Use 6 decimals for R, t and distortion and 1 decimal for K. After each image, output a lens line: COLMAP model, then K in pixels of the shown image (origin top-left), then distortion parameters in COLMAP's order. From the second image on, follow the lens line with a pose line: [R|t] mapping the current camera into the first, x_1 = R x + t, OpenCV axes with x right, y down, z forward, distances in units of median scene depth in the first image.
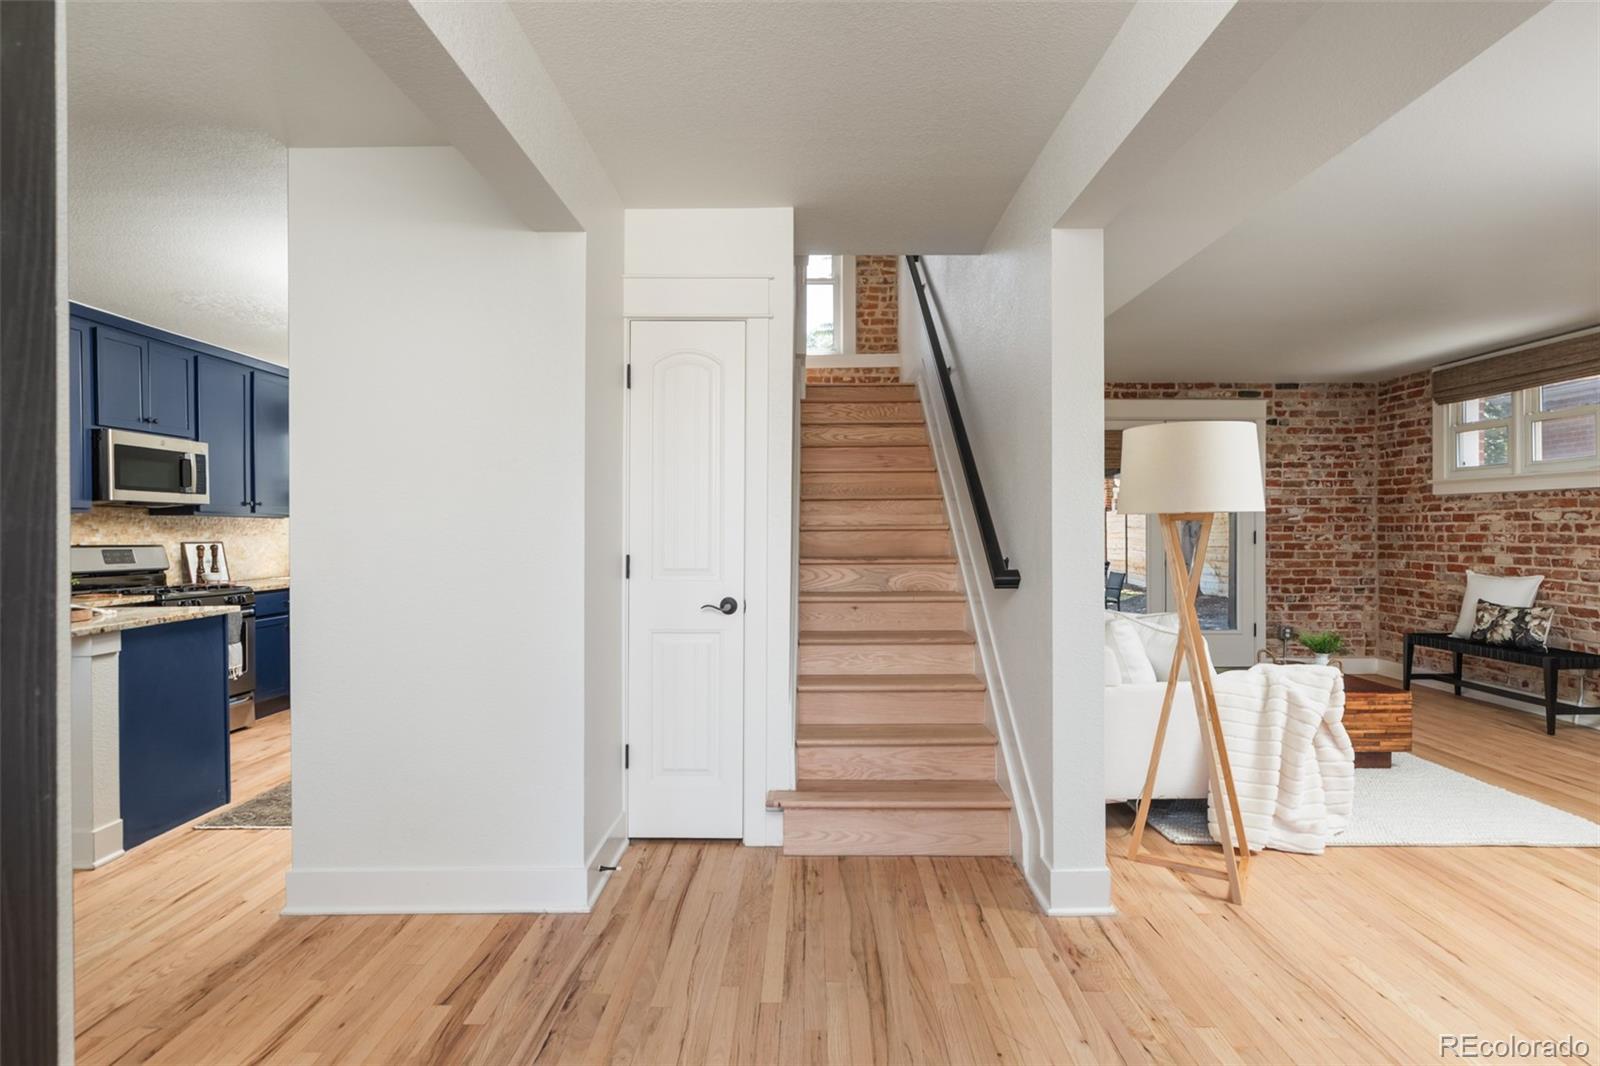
lens RADIAL K [[832.5, 0, 800.0], [0, 832.5, 533.0], [0, 0, 1]] dist [0.000968, -0.000663]
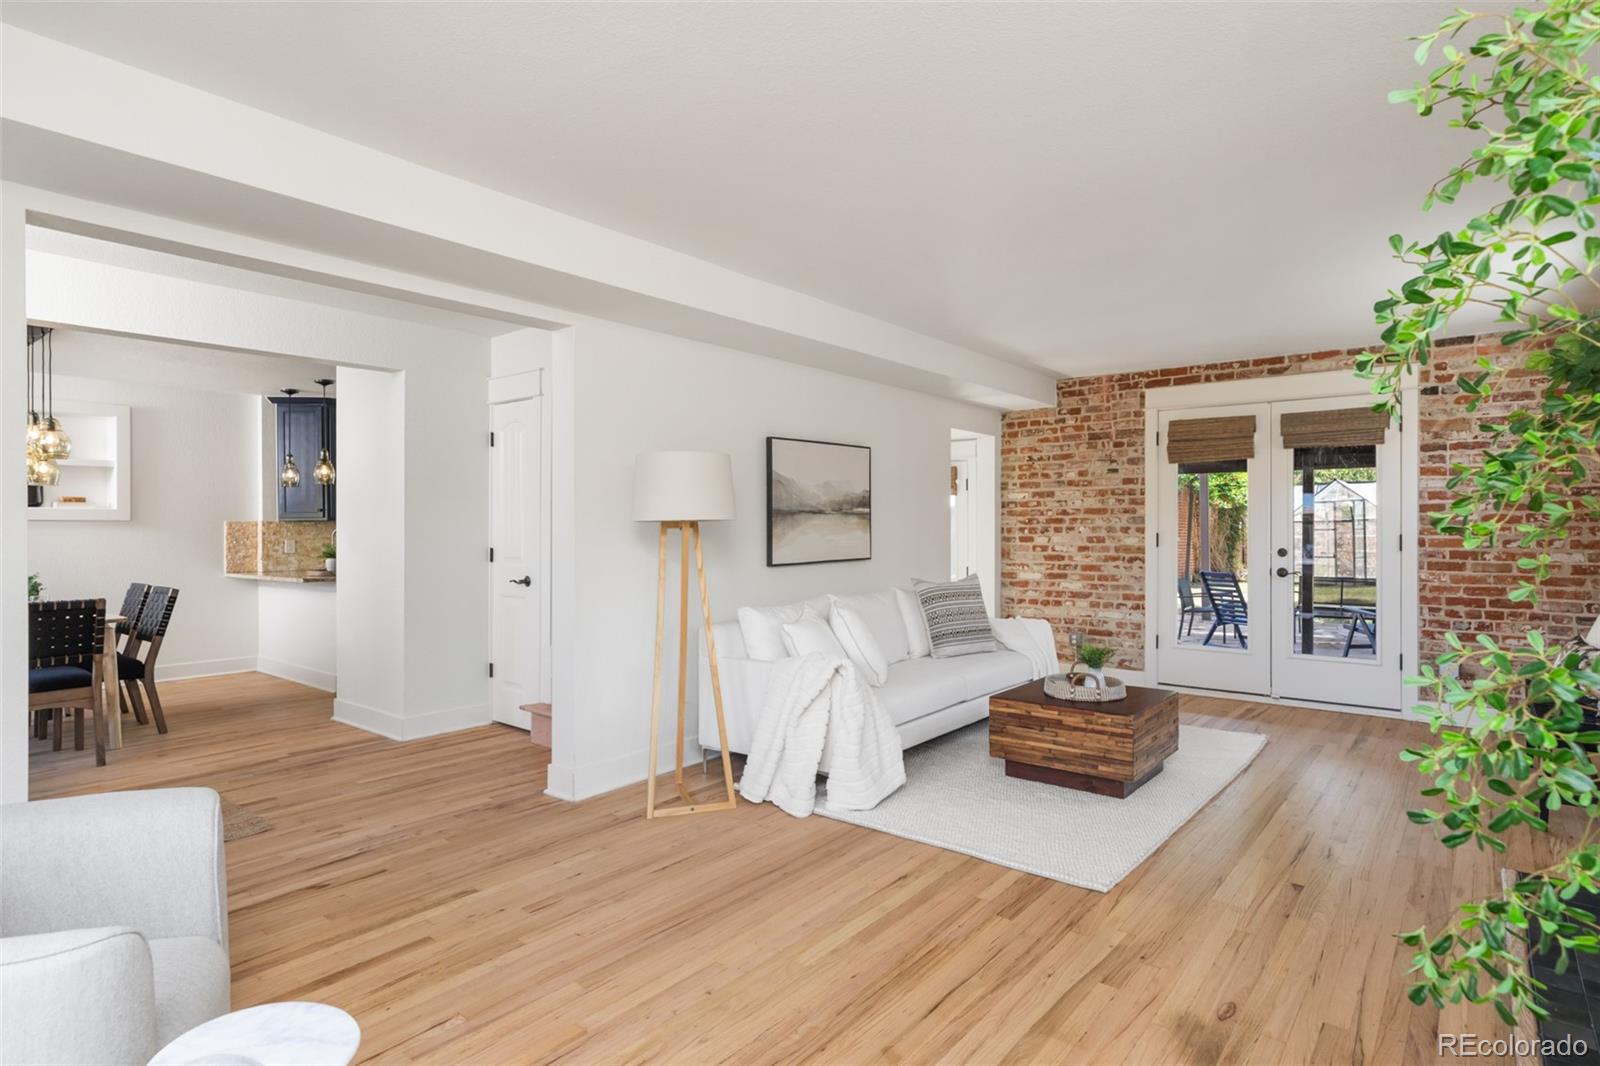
lens RADIAL K [[836.7, 0, 802.0], [0, 836.7, 523.3], [0, 0, 1]] dist [0.002523, -0.000503]
pose [[0.779277, -0.002132, -0.626676, 0.600079], [-0.003109, 0.999969, -0.007268, -0.005068], [0.626672, 0.007612, 0.779246, 0.044732]]
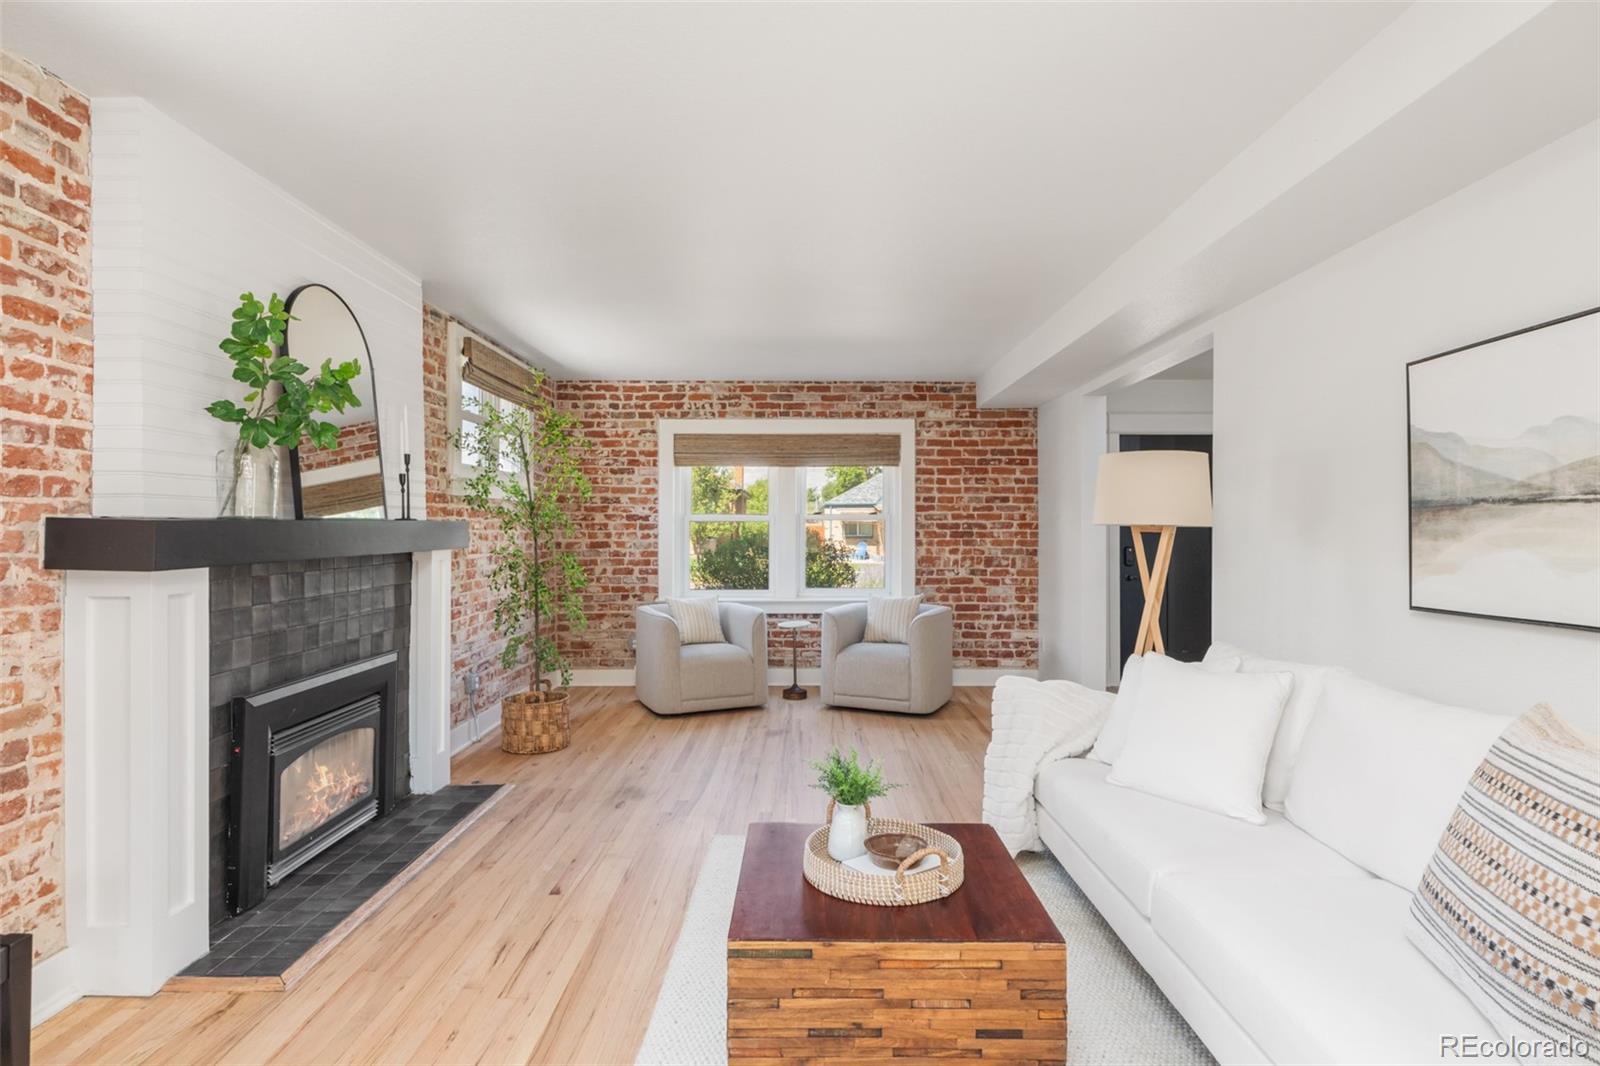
lens RADIAL K [[896.8, 0, 800.0], [0, 896.8, 533.0], [0, 0, 1]] dist [0.044384, 0.001009]
pose [[-0.999964, -0.001287, -0.008414, 0.414373], [-0.001341, 0.999979, 0.006354, -0.009867], [0.008406, 0.006365, -0.999944, 0.968694]]
